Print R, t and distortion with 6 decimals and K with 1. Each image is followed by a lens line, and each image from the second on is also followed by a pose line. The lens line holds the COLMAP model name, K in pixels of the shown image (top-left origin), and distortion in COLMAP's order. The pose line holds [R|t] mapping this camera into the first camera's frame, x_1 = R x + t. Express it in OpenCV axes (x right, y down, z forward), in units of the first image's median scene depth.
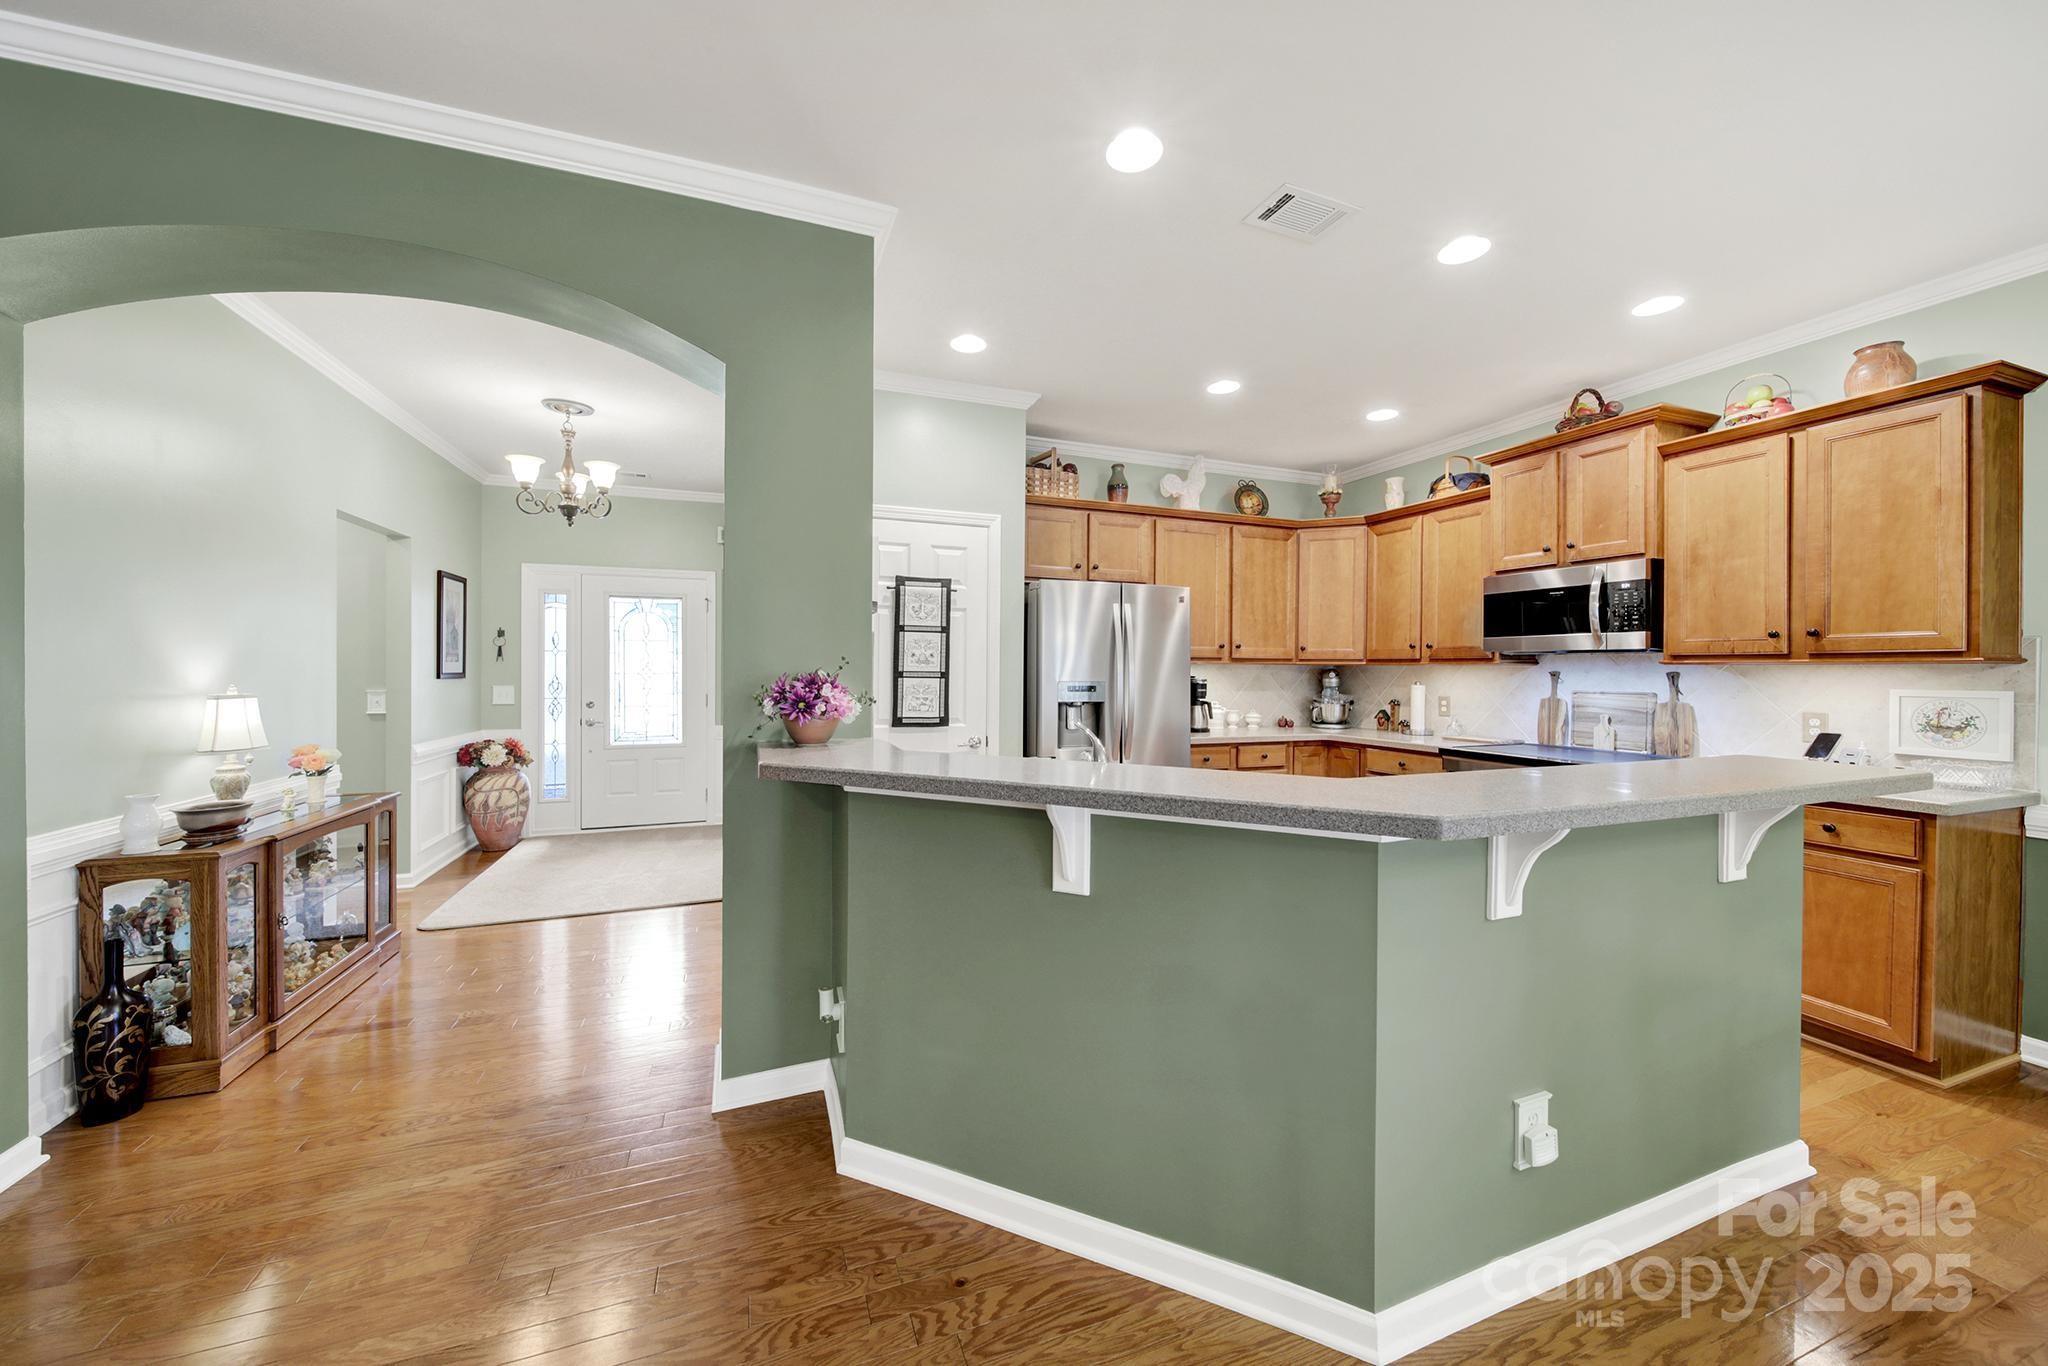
lens RADIAL K [[737.6, 0, 1023.0], [0, 737.6, 670.6], [0, 0, 1]] dist [-0.002005, -0.001512]
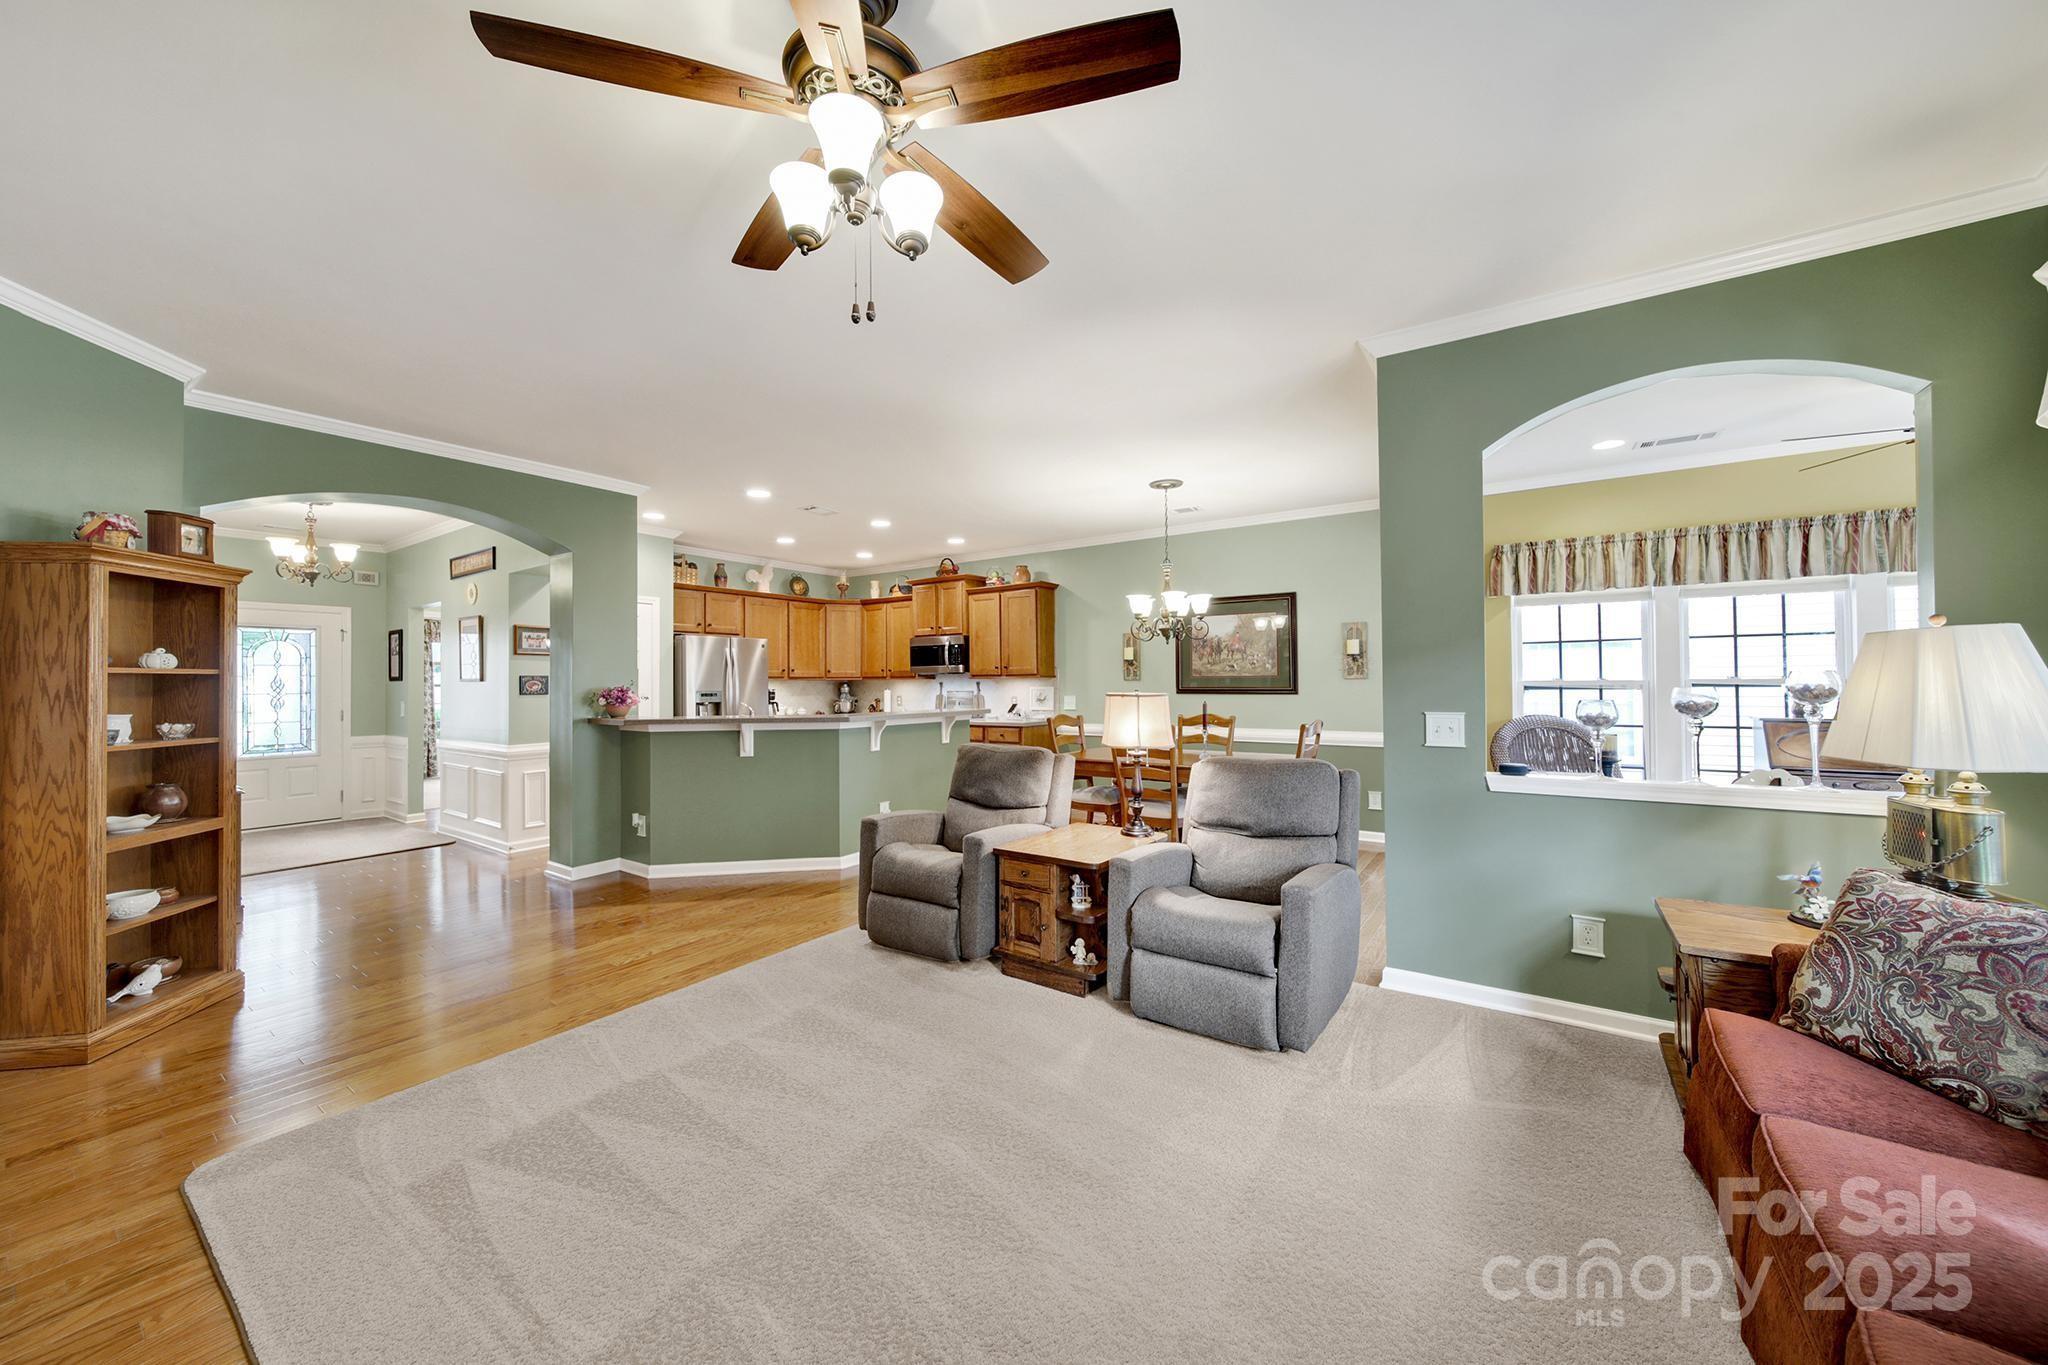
lens RADIAL K [[737.6, 0, 1028.5], [0, 737.6, 671.4], [0, 0, 1]] dist [-0.002005, -0.001512]
pose [[0.820573, -0.004232, 0.571526, -0.283498], [0.014899, 0.999791, -0.013989, 0.002852], [-0.571347, 0.019994, 0.820465, -0.860204]]
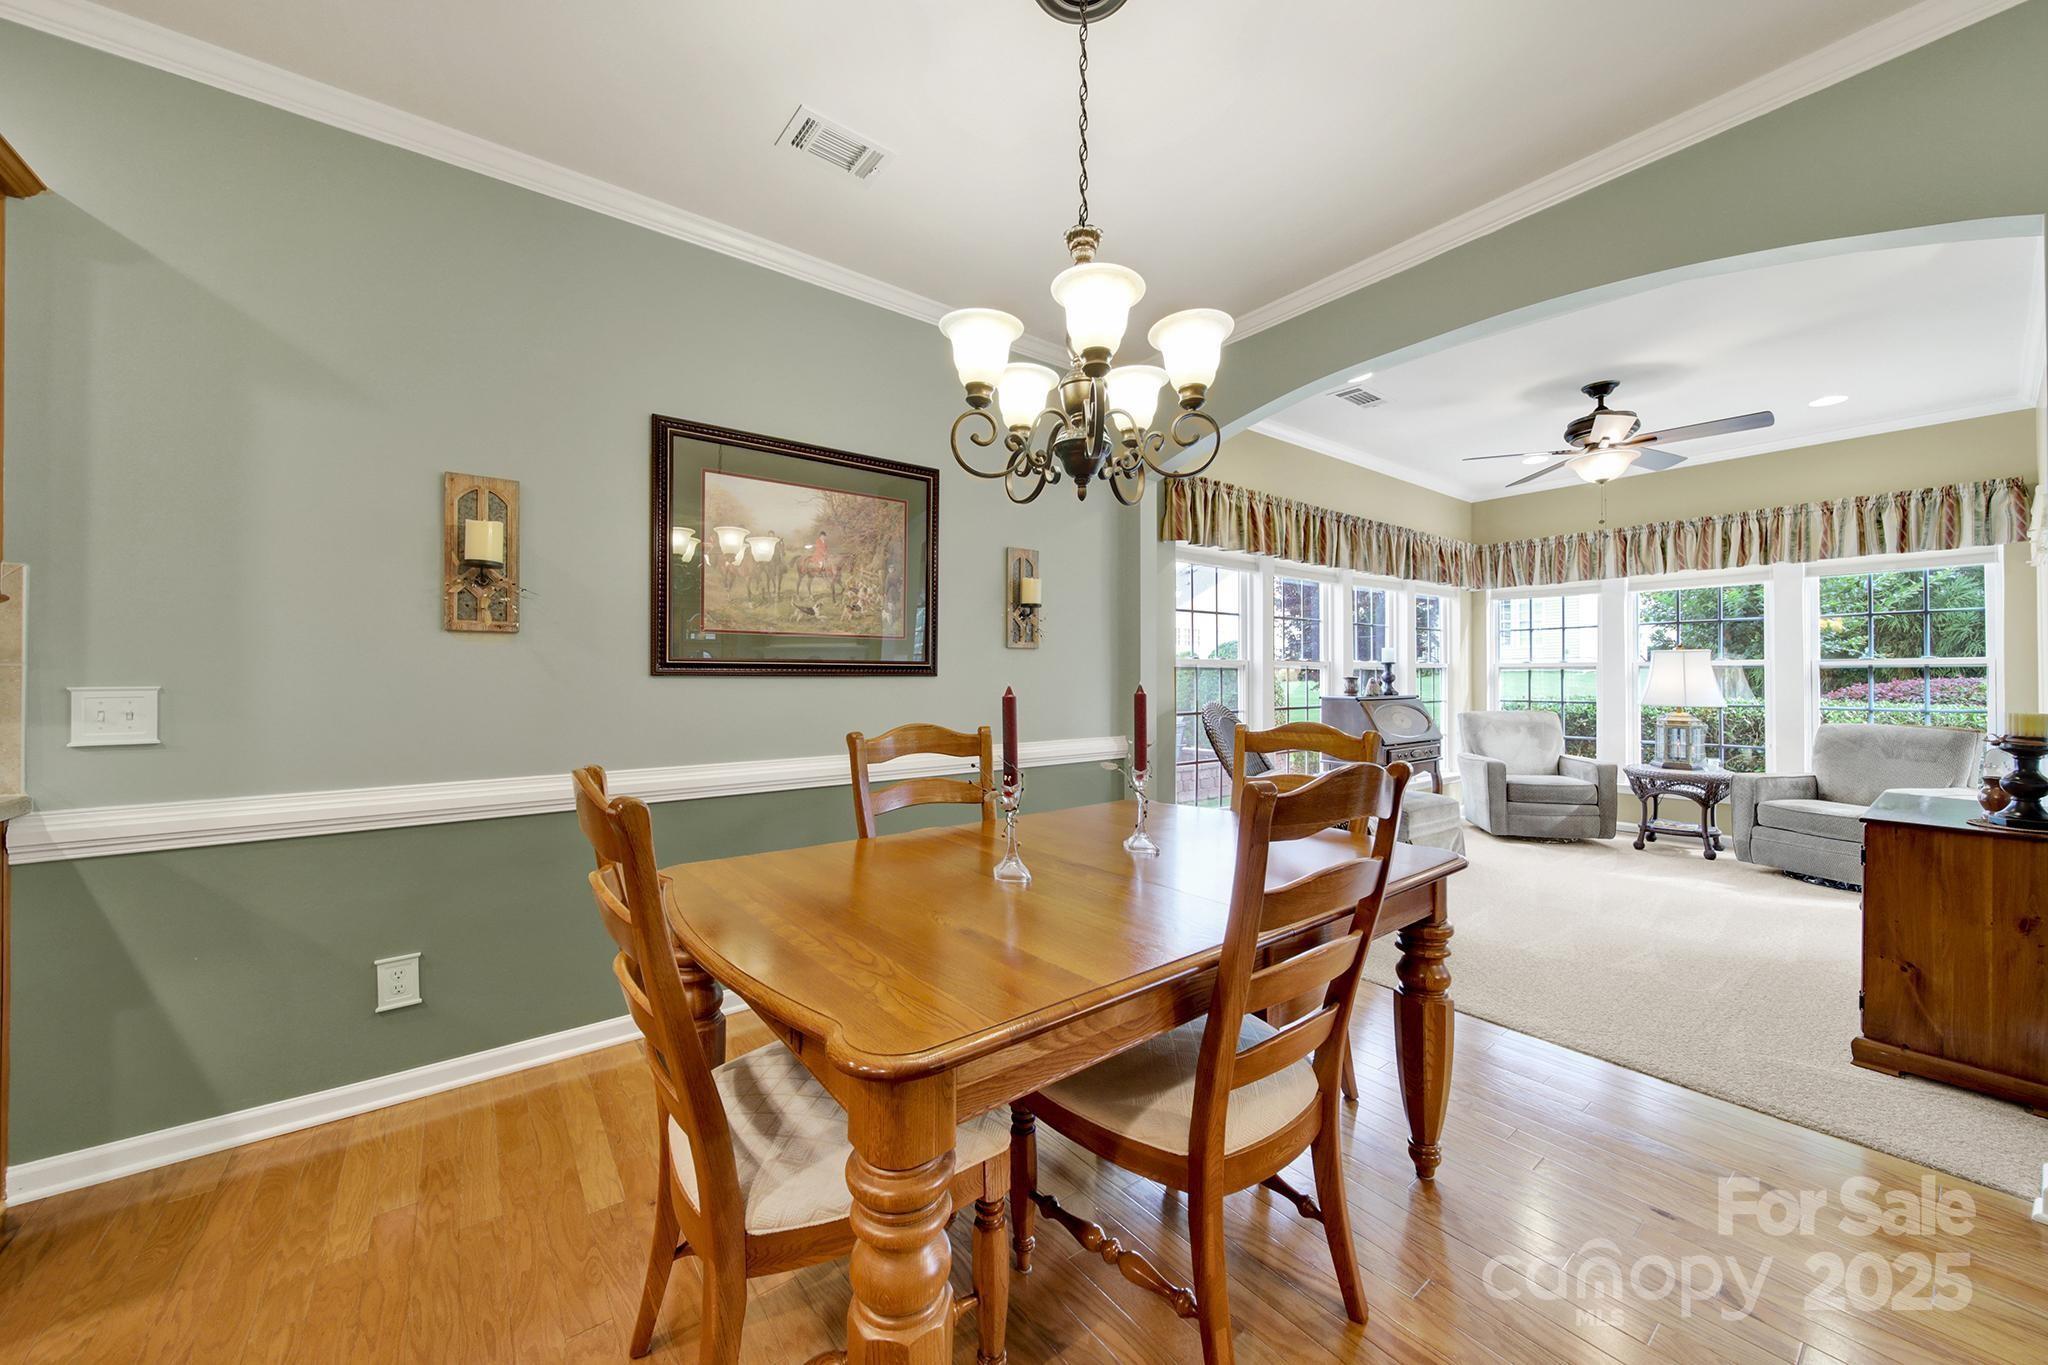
lens RADIAL K [[737.6, 0, 1018.9], [0, 737.6, 676.9], [0, 0, 1]] dist [-0.002005, -0.001512]
pose [[-0.293388, -0.006175, 0.955973, 0.278749], [0.001876, 0.999973, 0.007035, 0.031740], [-0.955992, 0.003858, -0.293369, 0.188012]]
